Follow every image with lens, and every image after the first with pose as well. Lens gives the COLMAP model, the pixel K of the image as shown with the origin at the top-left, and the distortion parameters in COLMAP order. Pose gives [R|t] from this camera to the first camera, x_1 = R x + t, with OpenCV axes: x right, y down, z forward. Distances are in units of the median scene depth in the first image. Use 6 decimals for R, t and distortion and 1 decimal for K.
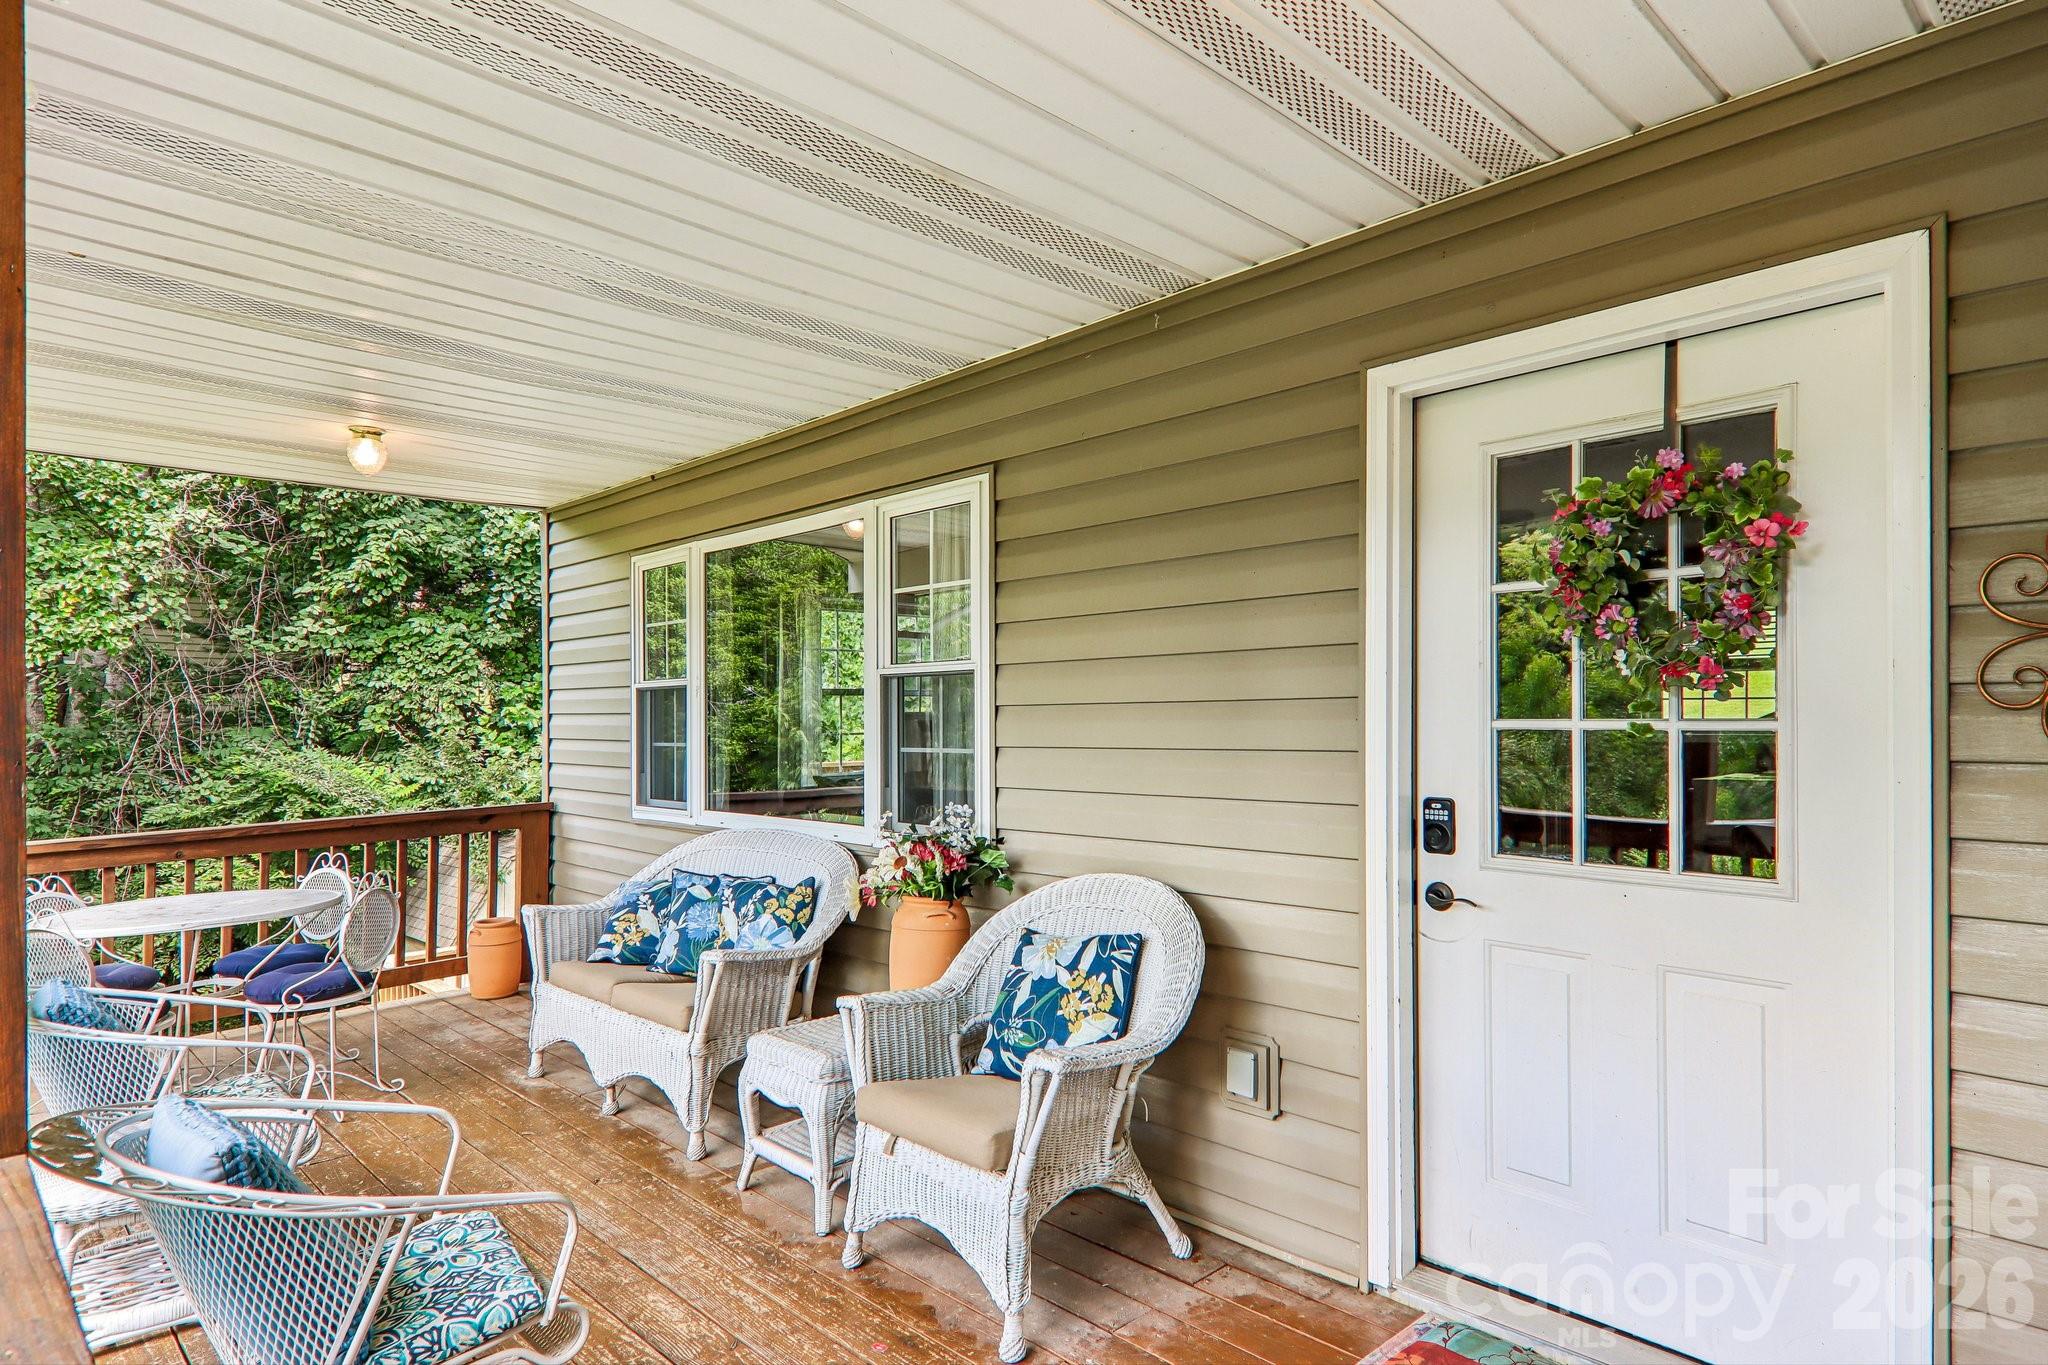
lens RADIAL K [[1142.7, 0, 1027.5], [0, 1142.7, 717.0], [0, 0, 1]] dist [0.031560, -0.000076]
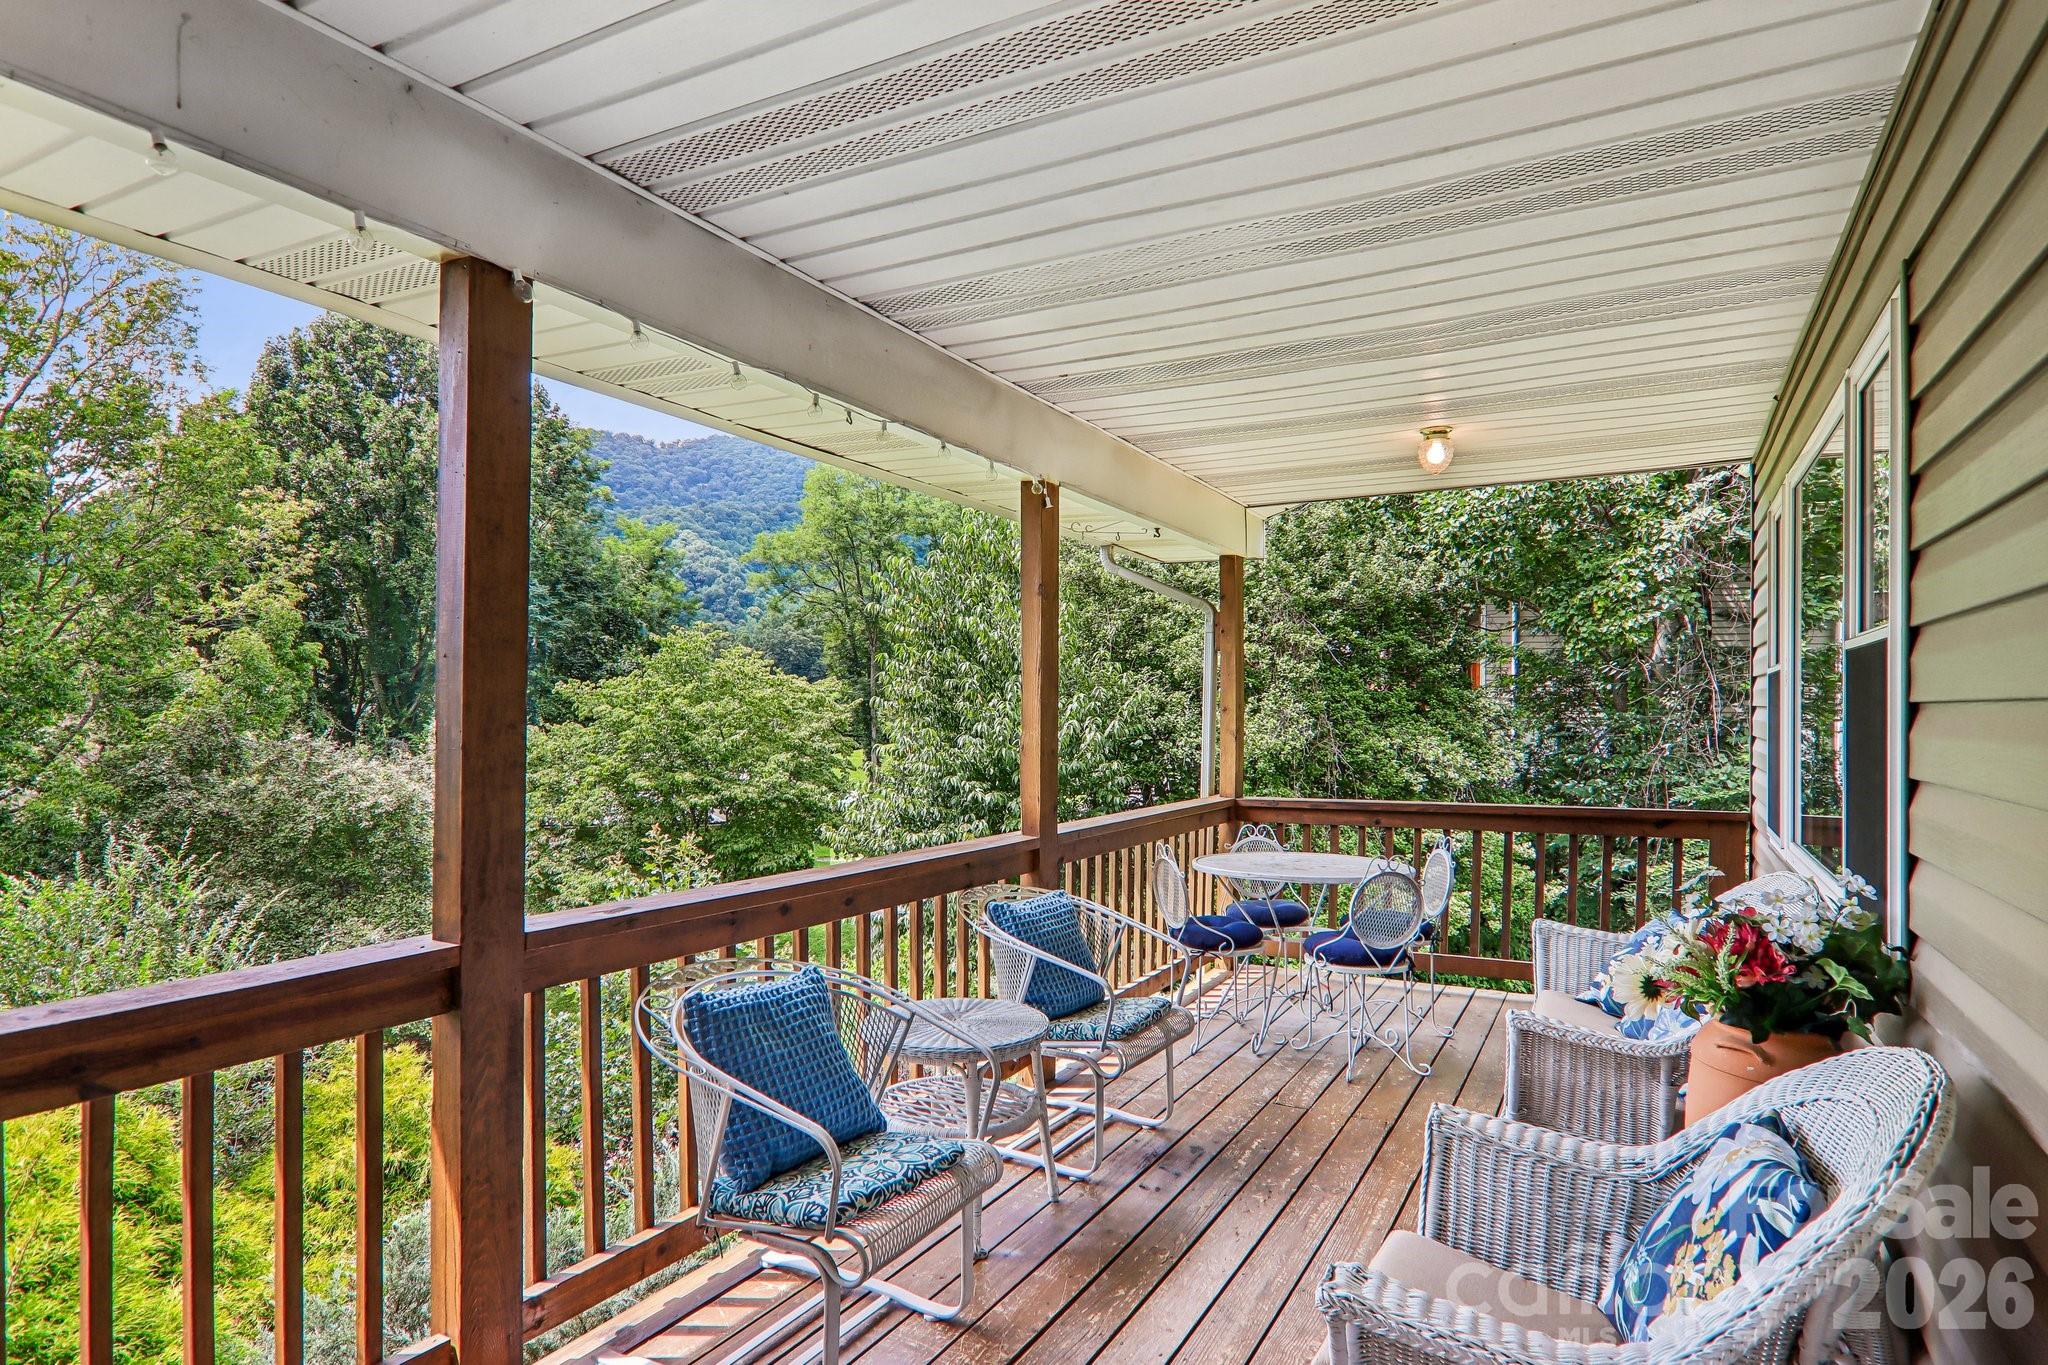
lens RADIAL K [[1134.4, 0, 1026.1], [0, 1134.4, 702.5], [0, 0, 1]] dist [0.008274, -0.023047]
pose [[0.280272, 0.009135, -0.959877, 0.106473], [-0.010175, 0.999927, 0.006545, -0.002704], [0.959867, 0.007933, 0.280345, 0.128824]]
